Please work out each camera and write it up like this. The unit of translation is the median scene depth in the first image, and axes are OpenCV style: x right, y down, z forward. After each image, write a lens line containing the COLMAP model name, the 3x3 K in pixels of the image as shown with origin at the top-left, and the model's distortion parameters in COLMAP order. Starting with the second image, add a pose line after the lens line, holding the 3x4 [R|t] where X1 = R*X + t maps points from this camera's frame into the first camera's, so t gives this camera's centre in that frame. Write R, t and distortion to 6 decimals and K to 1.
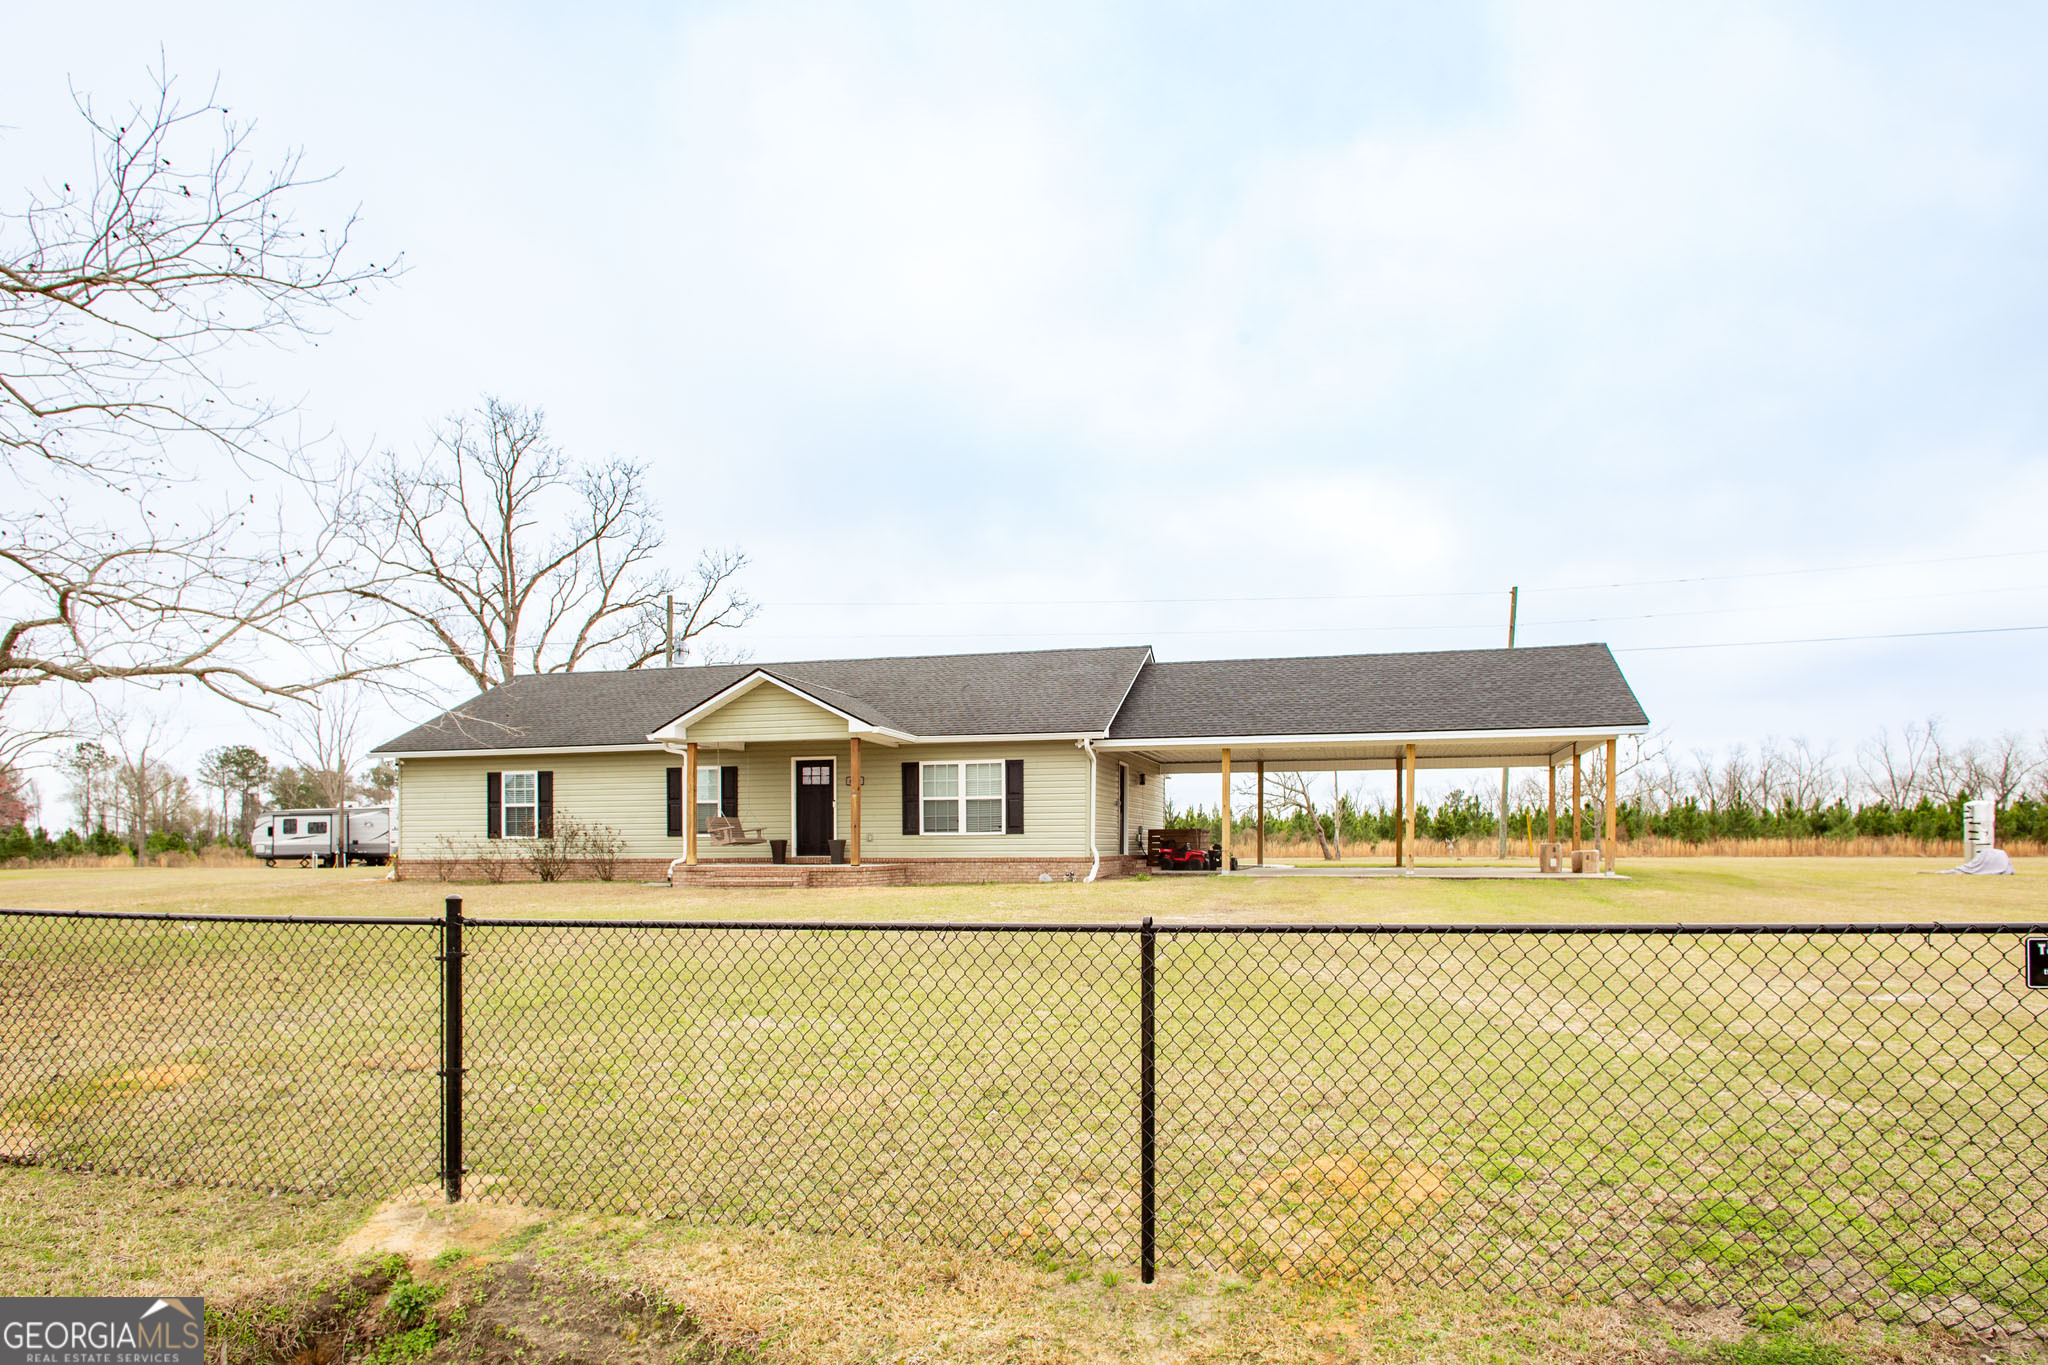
lens RADIAL K [[1186.5, 0, 1027.8], [0, 1186.5, 846.5], [0, 0, 1]] dist [-0.004300, 0.000496]
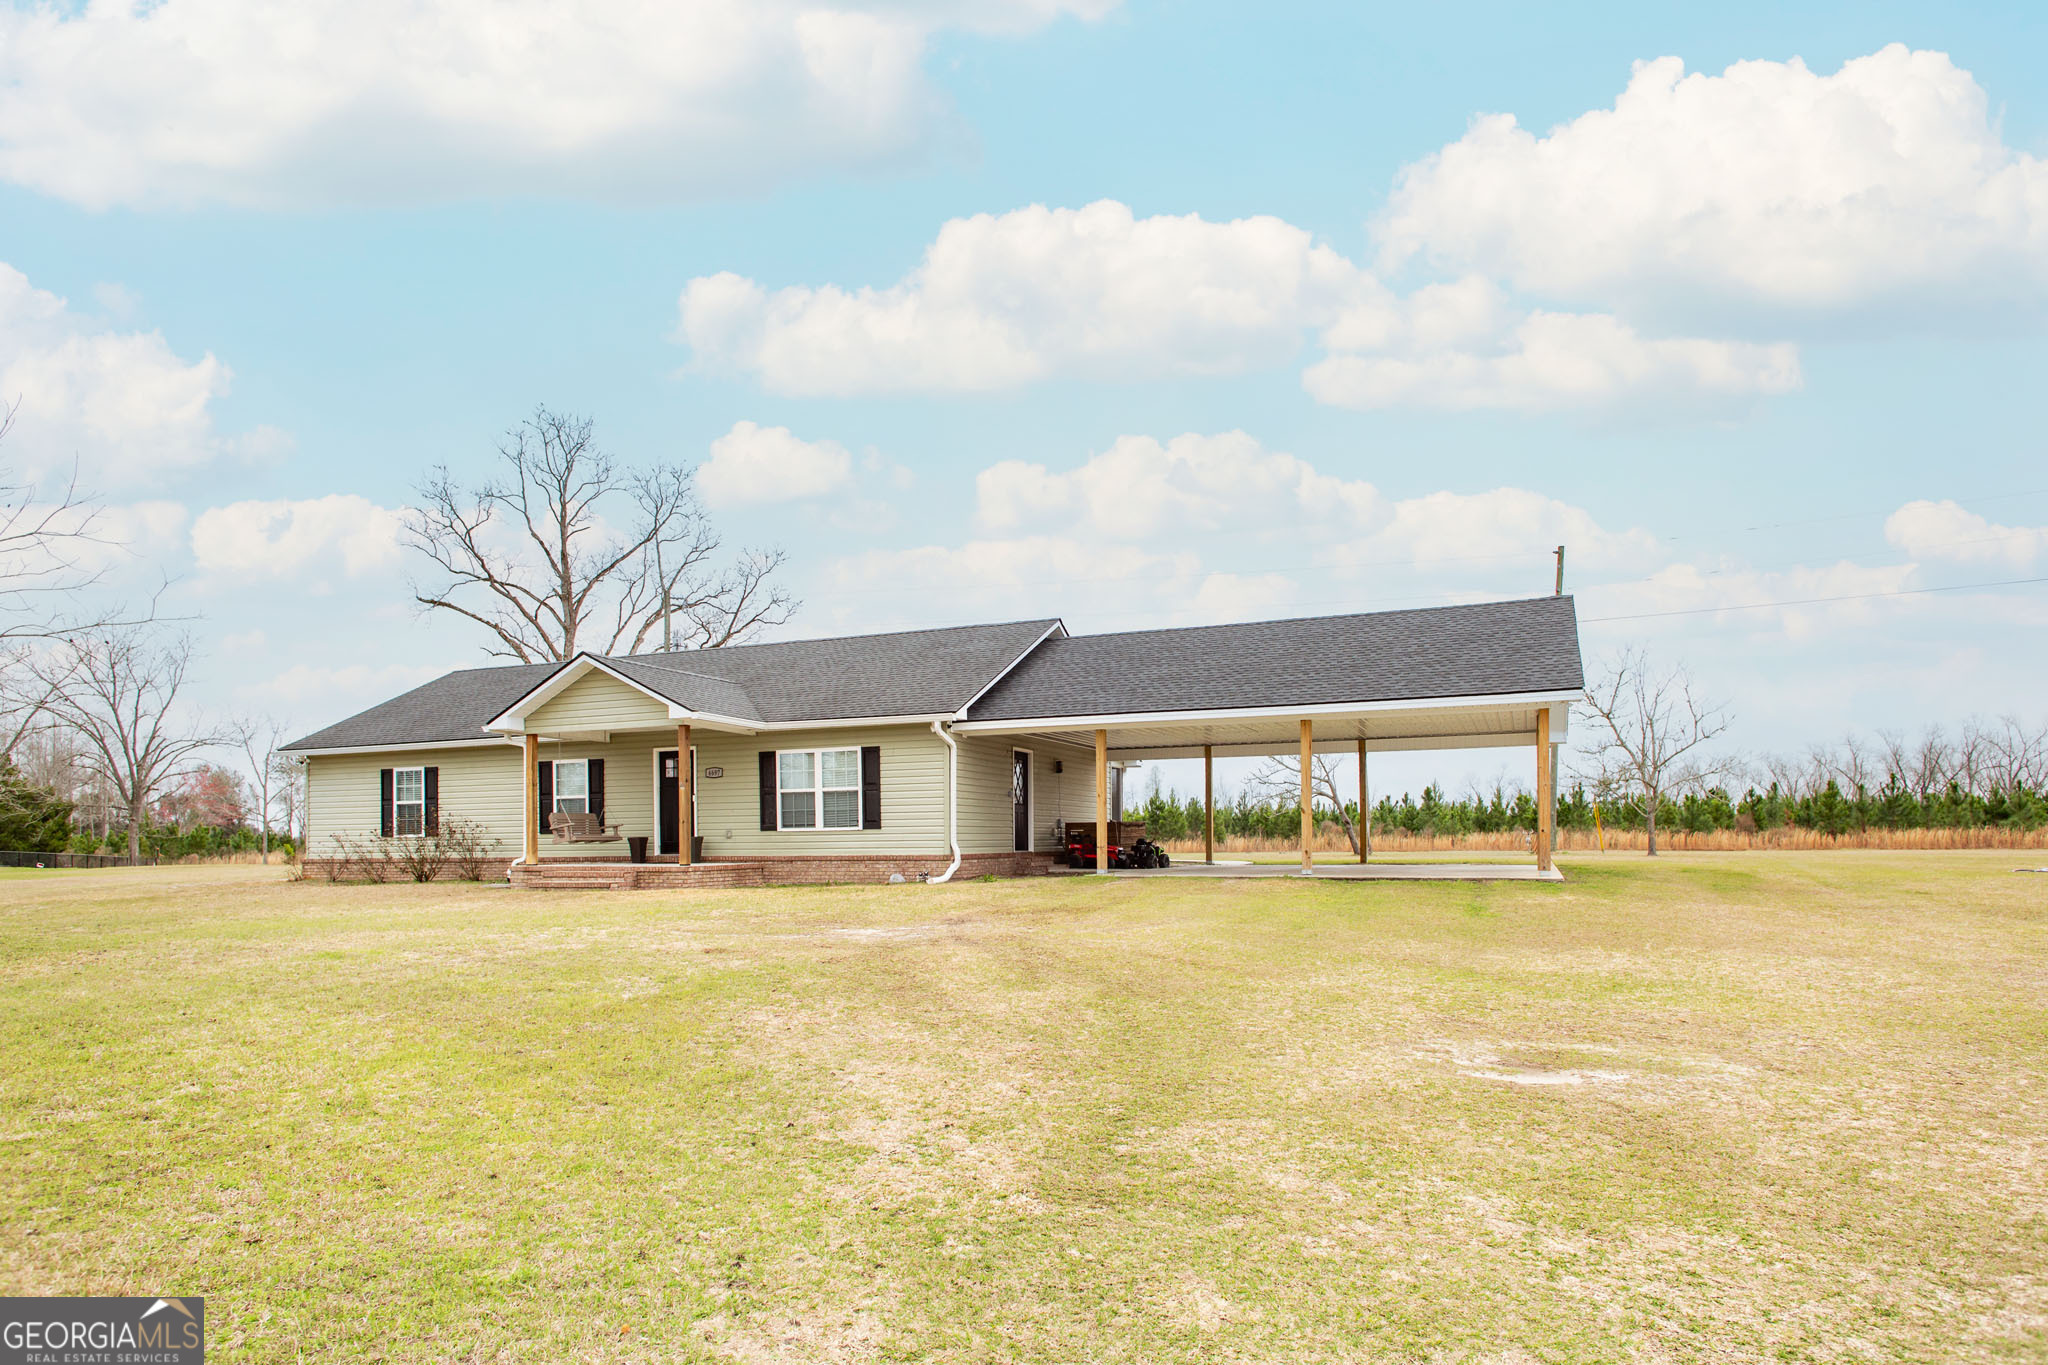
lens RADIAL K [[1167.4, 0, 996.6], [0, 1167.4, 832.1], [0, 0, 1]] dist [0.001748, -0.001182]
pose [[0.989733, -0.005799, -0.142809, 0.195273], [0.004781, 0.999961, -0.007470, -0.001191], [0.142847, 0.006711, 0.989722, 0.128206]]
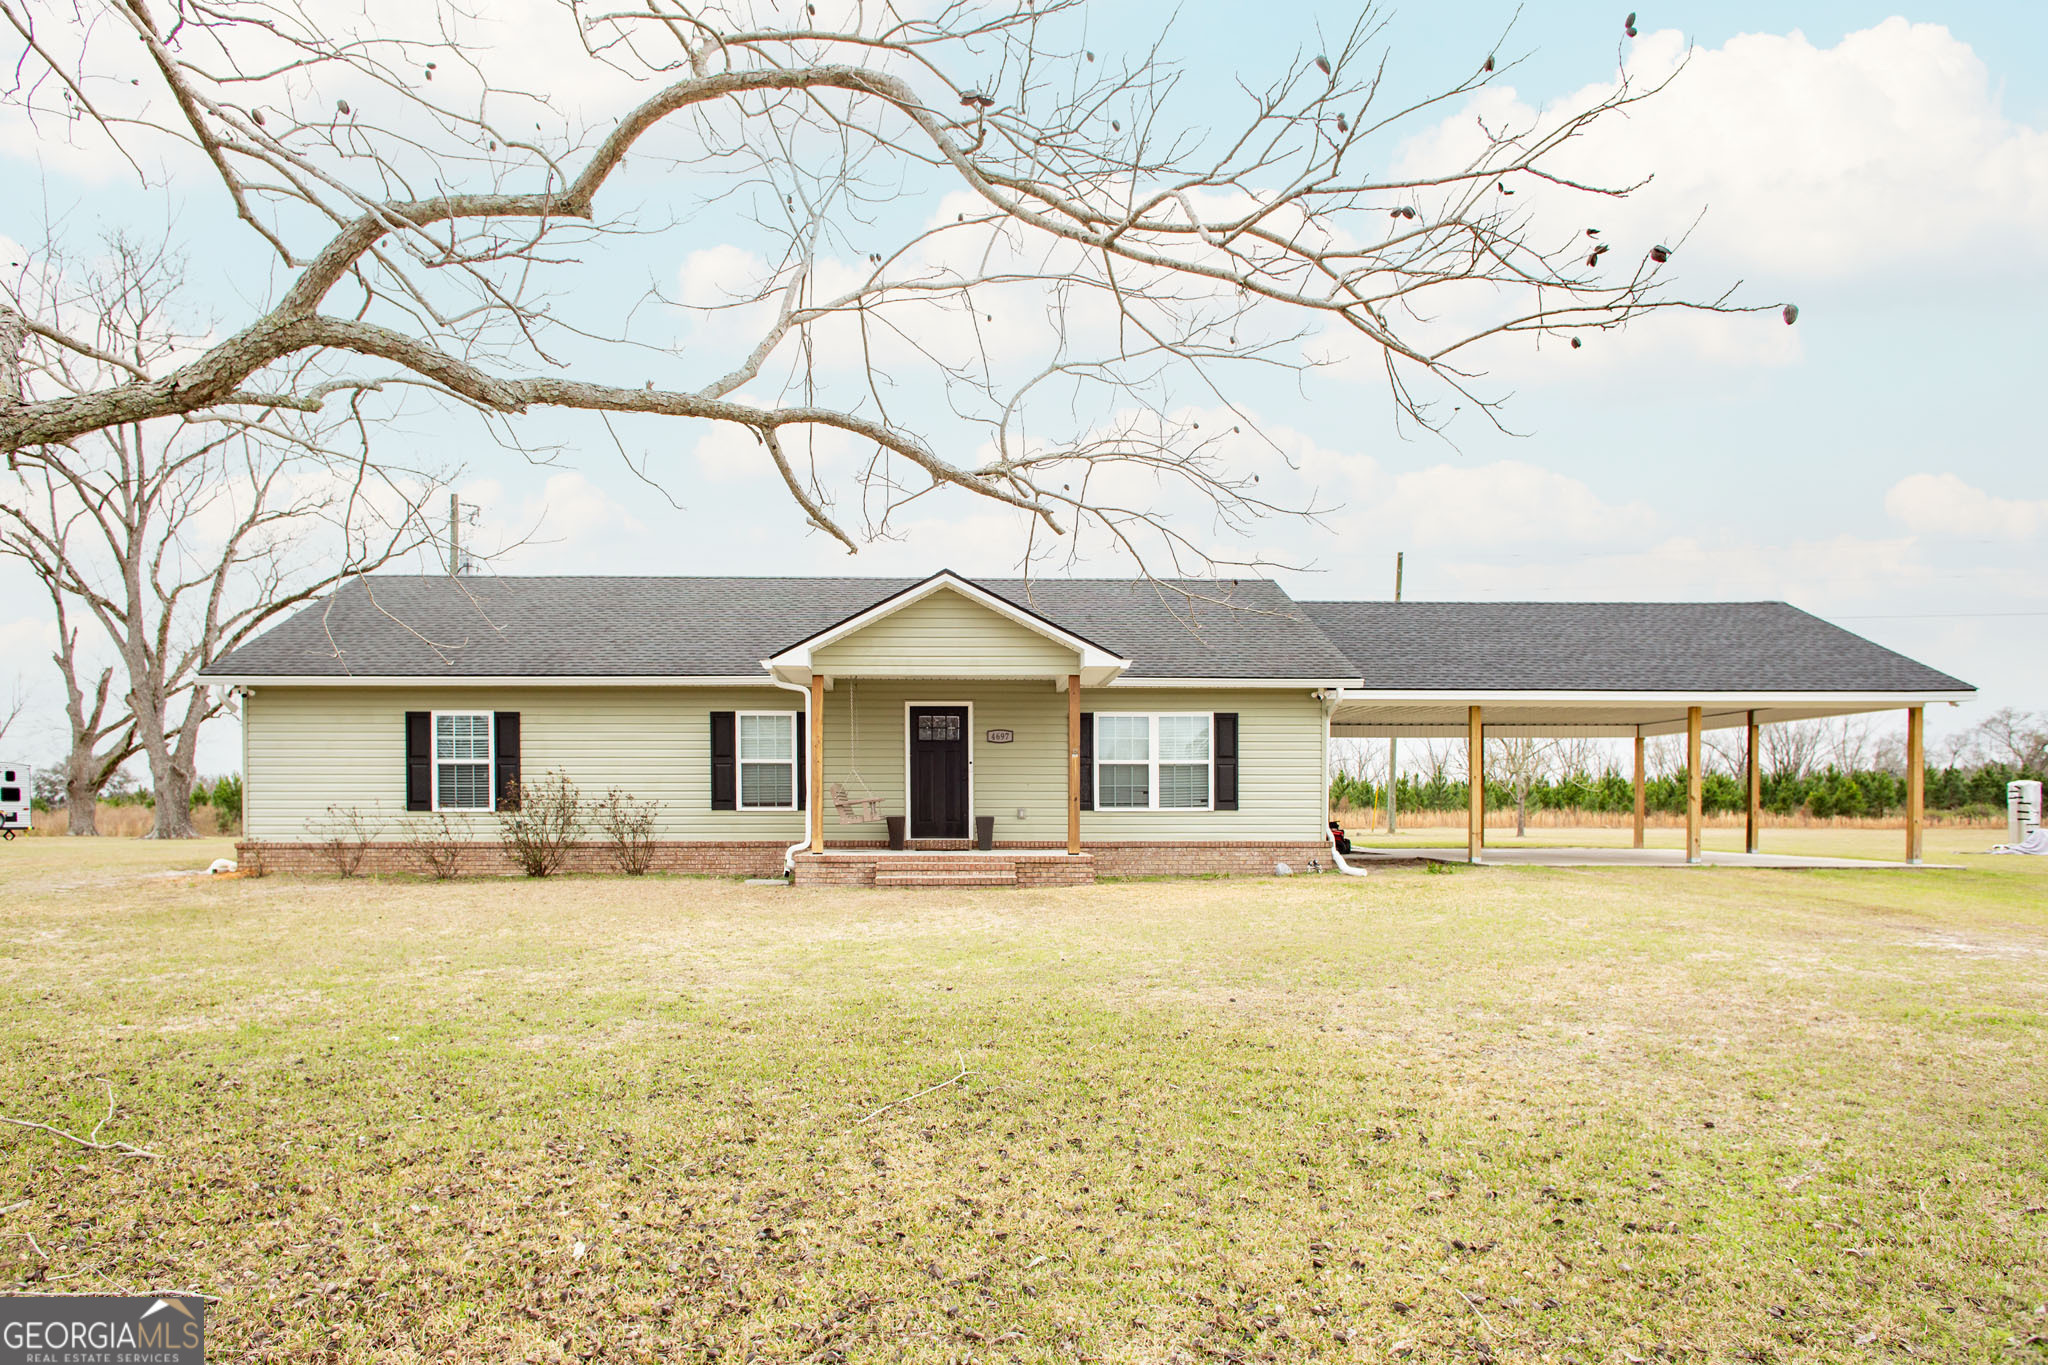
lens RADIAL K [[1183.7, 0, 921.2], [0, 1183.7, 825.4], [0, 0, 1]] dist [0.016698, -0.001063]
pose [[0.965348, 0.002456, 0.260956, -0.372845], [-0.005182, 0.999939, 0.009760, -0.006856], [-0.260916, -0.010774, 0.965301, 0.295957]]
